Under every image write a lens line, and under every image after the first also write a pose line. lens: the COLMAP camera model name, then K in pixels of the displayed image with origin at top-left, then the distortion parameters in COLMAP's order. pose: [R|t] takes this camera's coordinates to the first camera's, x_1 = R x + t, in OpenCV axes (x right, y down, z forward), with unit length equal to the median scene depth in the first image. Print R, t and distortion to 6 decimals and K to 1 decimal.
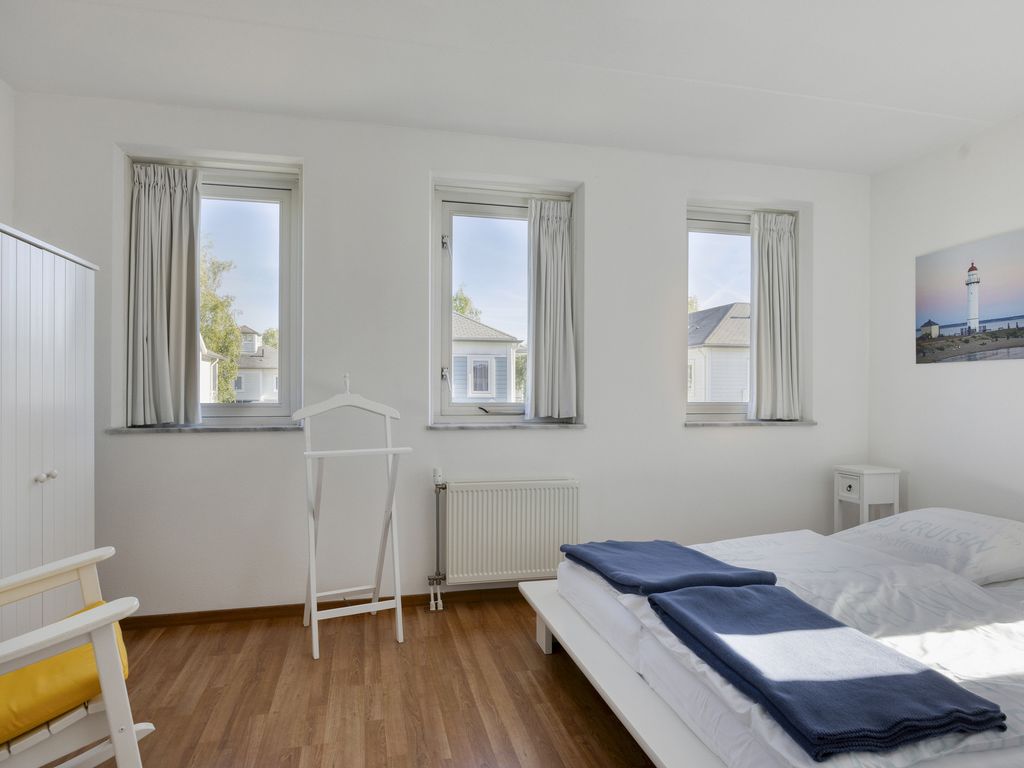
lens RADIAL K [[624.6, 0, 506.8], [0, 624.6, 385.7], [0, 0, 1]] dist [-0.003788, -0.000493]
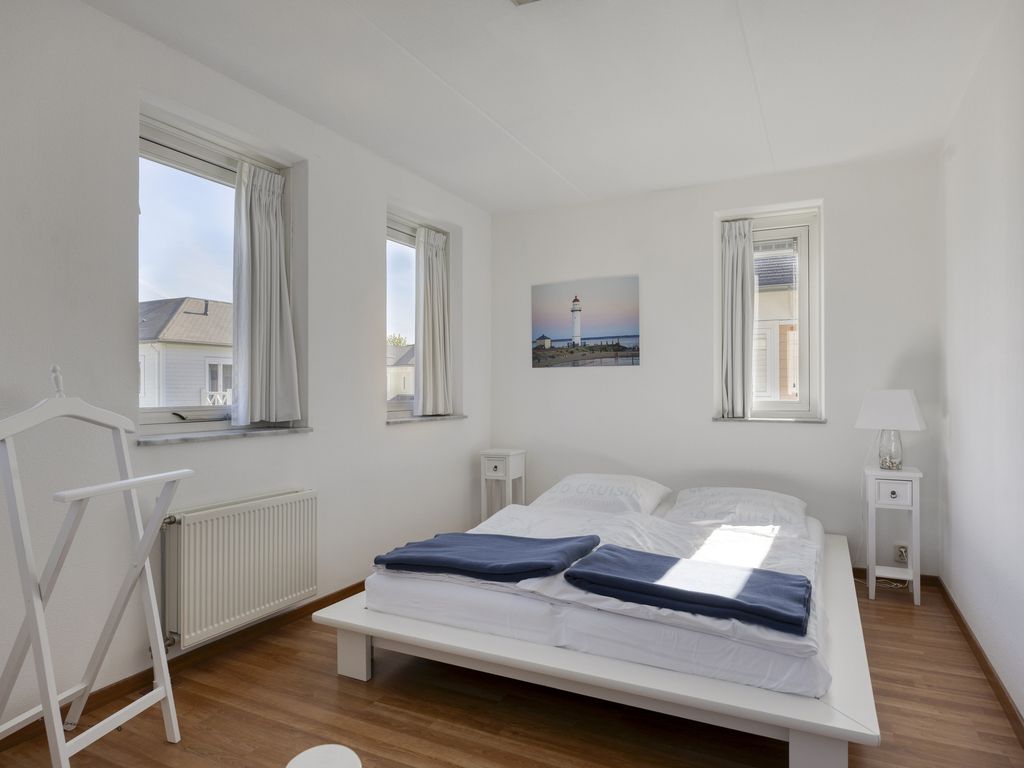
lens RADIAL K [[624.6, 0, 505.4], [0, 624.6, 382.6], [0, 0, 1]] dist [-0.003788, -0.000493]
pose [[0.649063, 0.001398, 0.760734, -0.372256], [0.001374, 0.999995, -0.003009, -0.000004], [-0.760734, 0.002998, 0.649057, 0.193412]]
